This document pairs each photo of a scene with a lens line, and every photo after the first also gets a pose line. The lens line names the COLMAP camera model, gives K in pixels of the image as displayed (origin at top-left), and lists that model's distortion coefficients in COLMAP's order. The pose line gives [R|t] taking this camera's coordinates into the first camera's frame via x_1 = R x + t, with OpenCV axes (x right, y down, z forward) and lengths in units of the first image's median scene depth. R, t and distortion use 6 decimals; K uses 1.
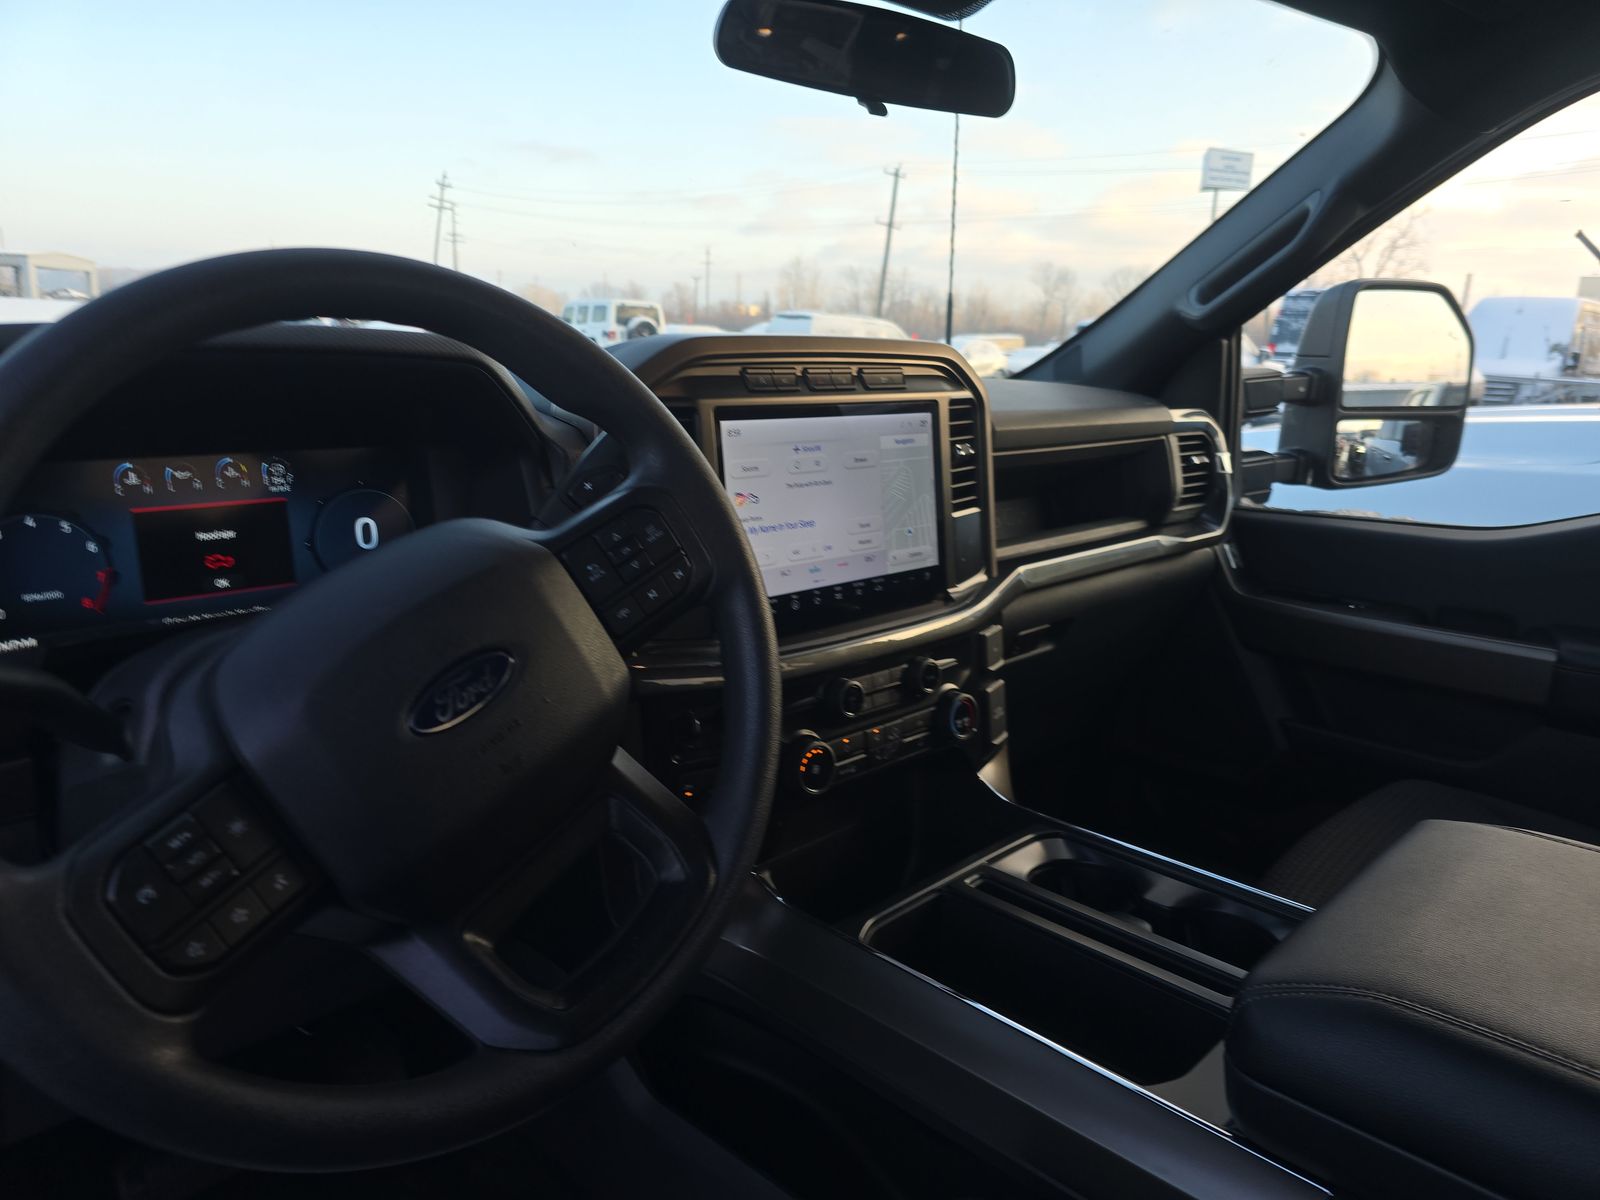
lens RADIAL K [[1094.4, 0, 804.9], [0, 1094.4, 580.2], [0, 0, 1]] dist [0.058537, -0.054928]
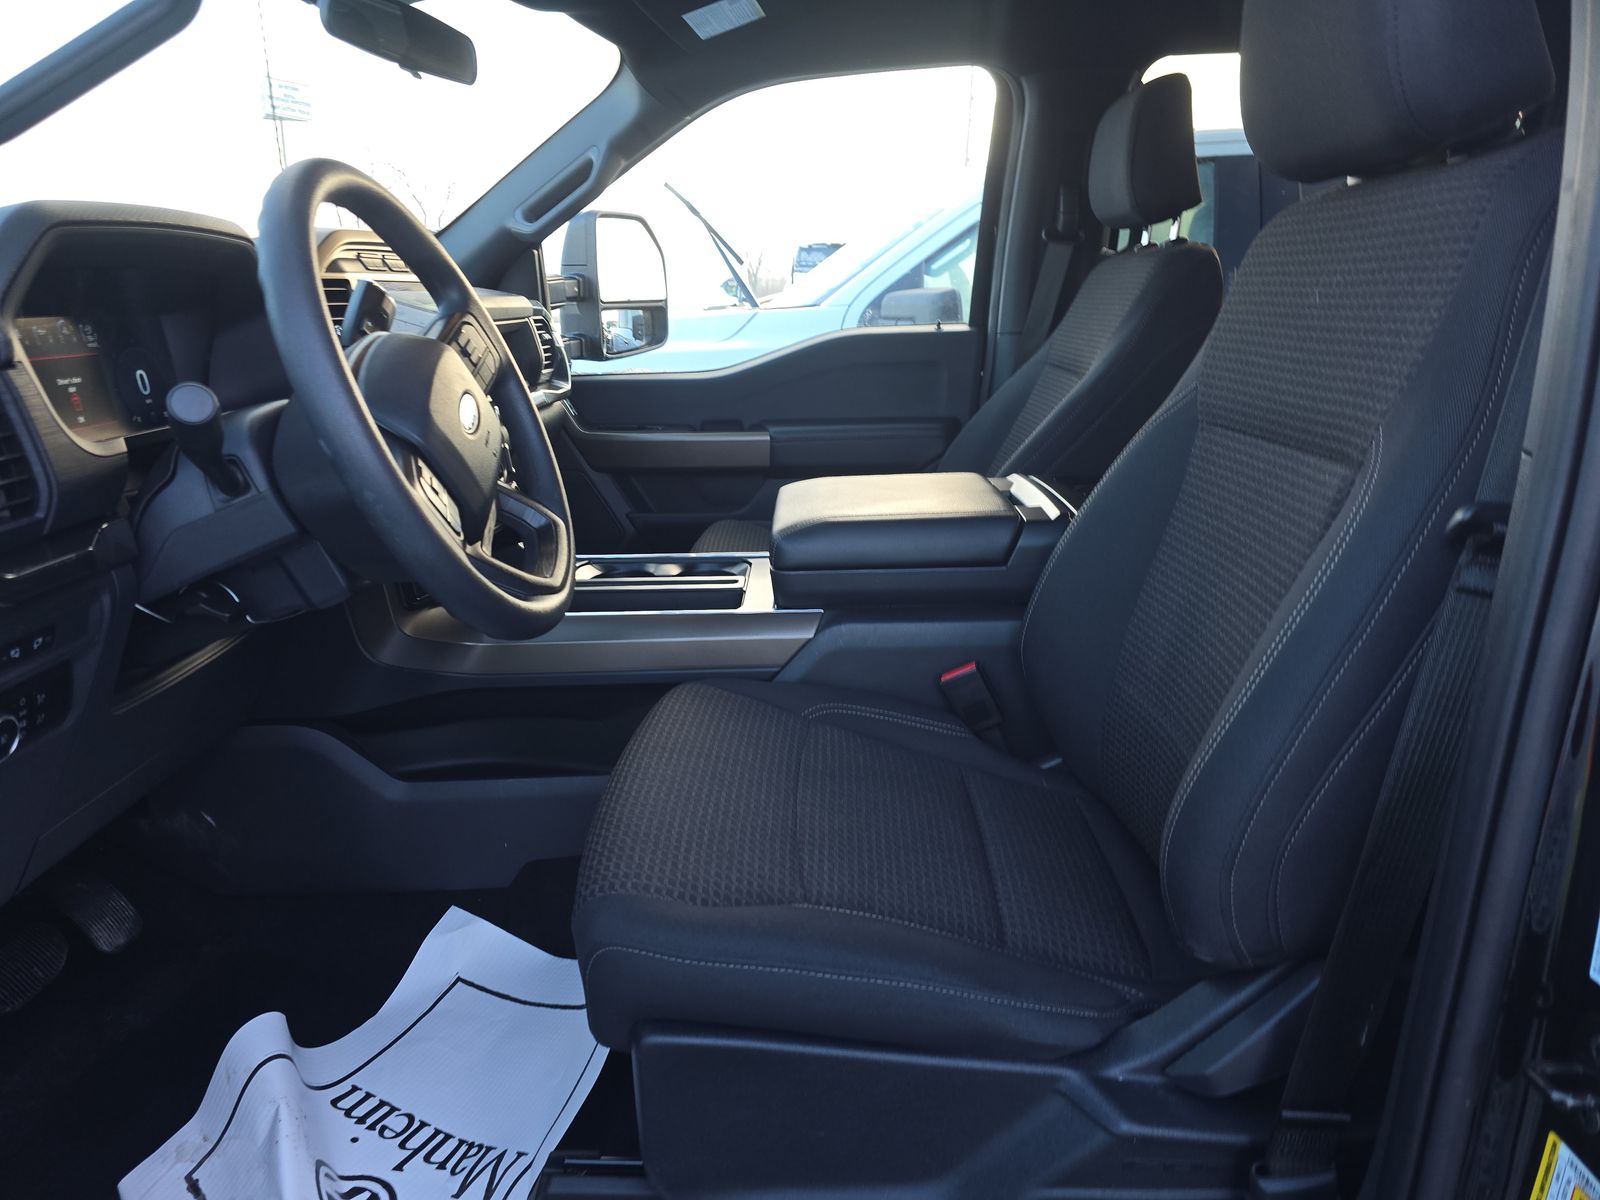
lens RADIAL K [[1094.4, 0, 811.5], [0, 1094.4, 585.8], [0, 0, 1]] dist [0.058537, -0.054928]
pose [[0.707738, -0.204297, 0.676291, -0.784616], [0.165667, 0.978576, 0.122242, 0.161804], [-0.686776, 0.025524, 0.726421, -0.459073]]
